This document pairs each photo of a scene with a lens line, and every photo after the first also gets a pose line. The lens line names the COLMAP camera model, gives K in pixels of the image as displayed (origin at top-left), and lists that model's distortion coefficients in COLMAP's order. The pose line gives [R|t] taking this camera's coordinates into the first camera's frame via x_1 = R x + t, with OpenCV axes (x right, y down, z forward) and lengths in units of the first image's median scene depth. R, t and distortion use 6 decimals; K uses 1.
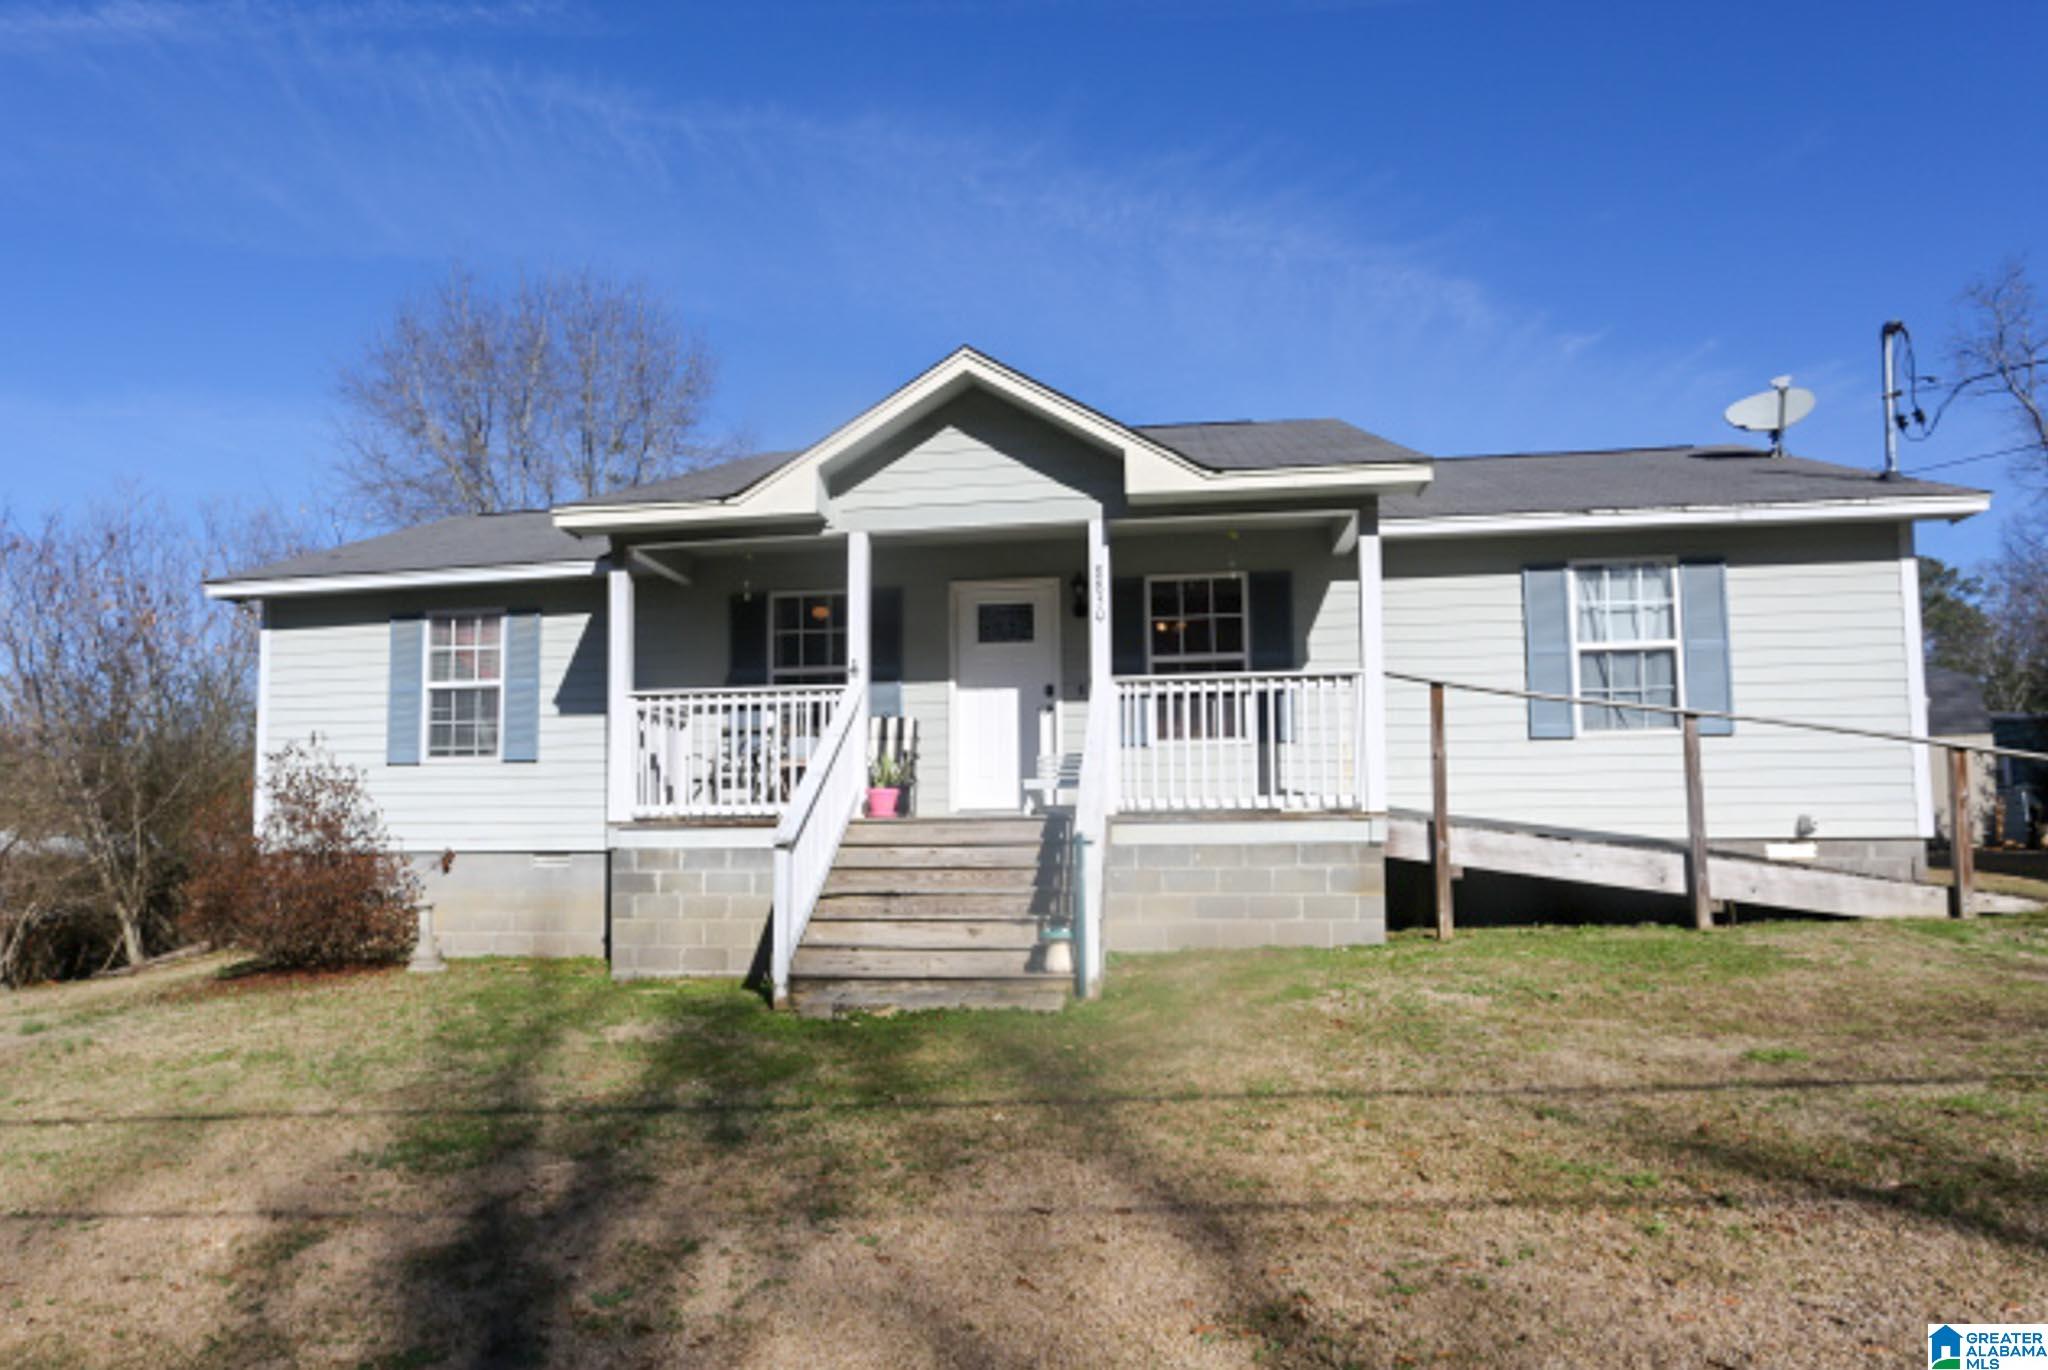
lens RADIAL K [[1234.0, 0, 951.1], [0, 1234.0, 785.3], [0, 0, 1]] dist [-0.059311, 0.022763]
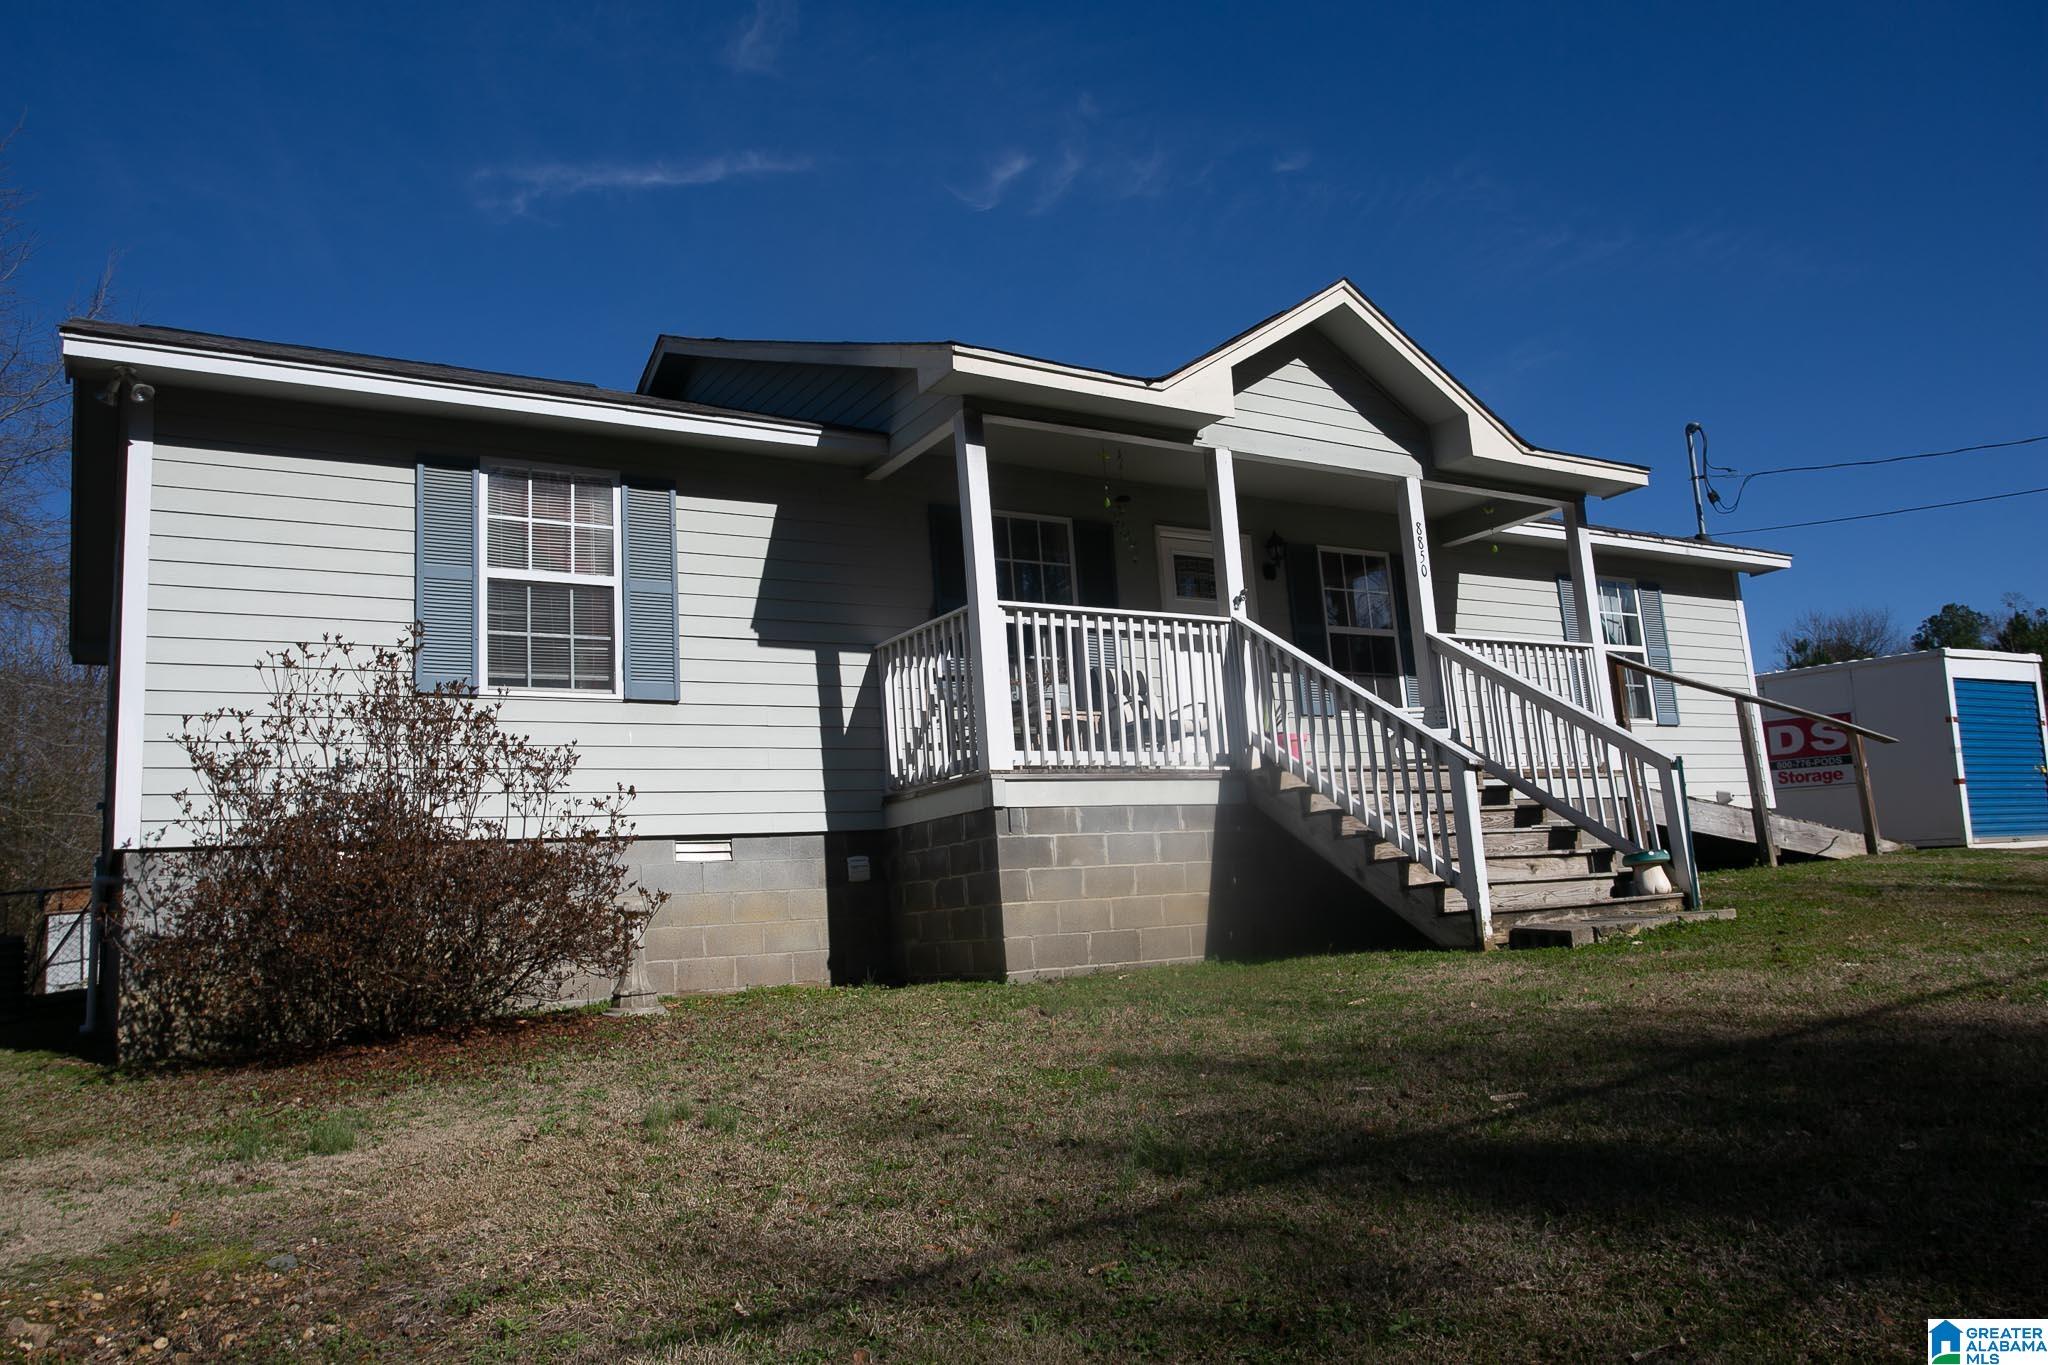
lens RADIAL K [[1481.7, 0, 1022.9], [0, 1481.7, 677.5], [0, 0, 1]] dist [-0.011894, 0.004718]
pose [[0.750508, 0.069389, 0.657209, -0.850793], [0.024681, 0.990836, -0.132800, 0.092819], [-0.660401, 0.115888, 0.741917, 0.314650]]
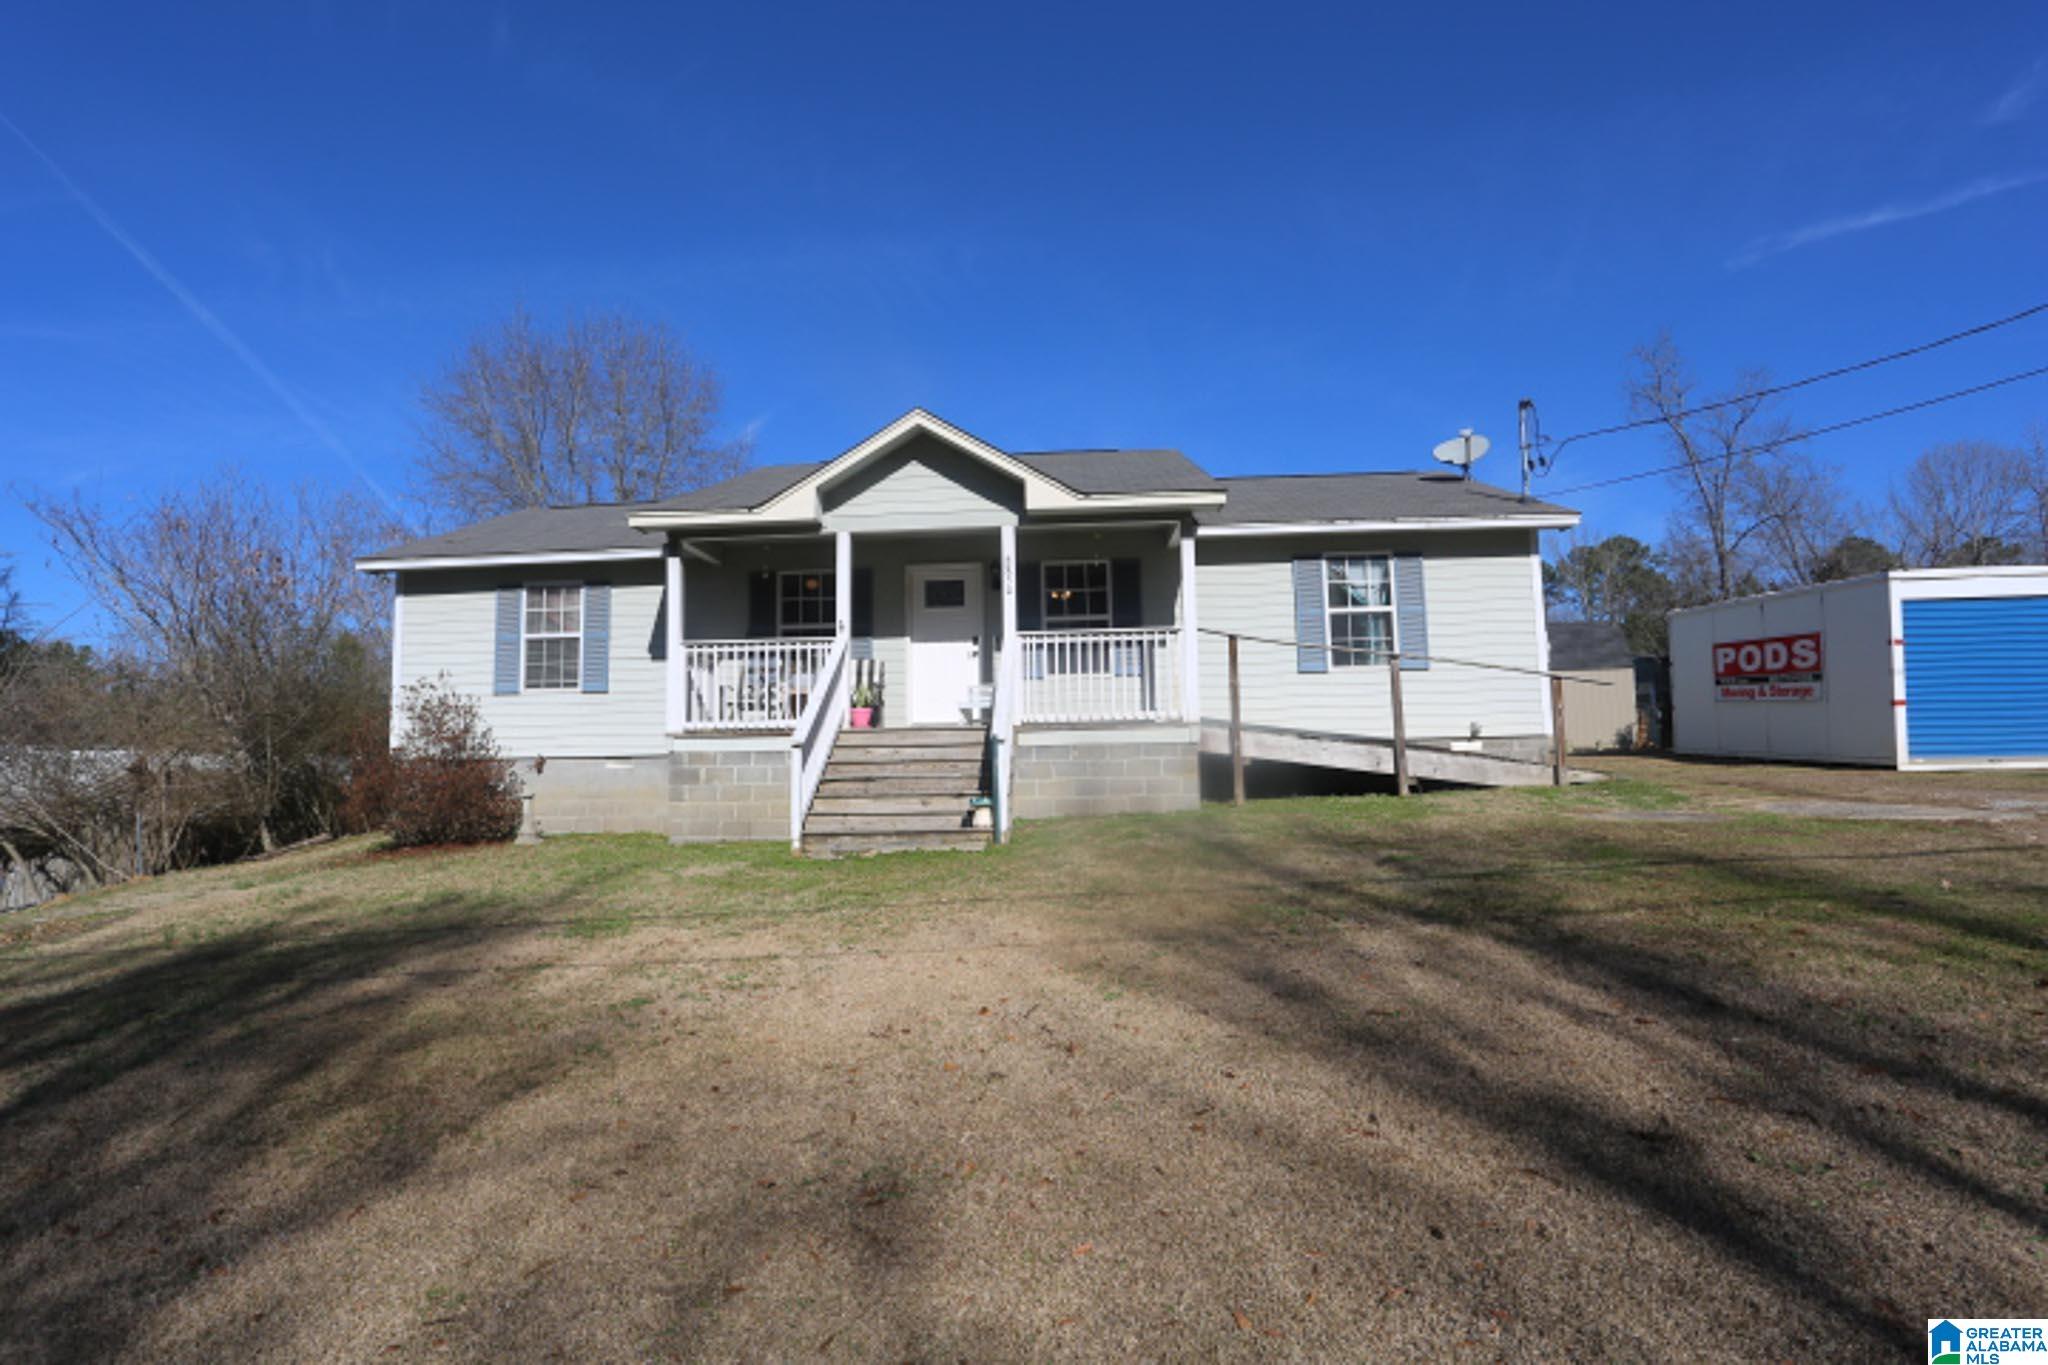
lens RADIAL K [[988.8, 0, 994.9], [0, 988.8, 686.9], [0, 0, 1]] dist [-0.062604, 0.018438]
pose [[0.995474, -0.004406, 0.094934, -0.008663], [0.006790, 0.999669, -0.024805, 0.006598], [-0.094793, 0.025338, 0.995175, -0.164436]]
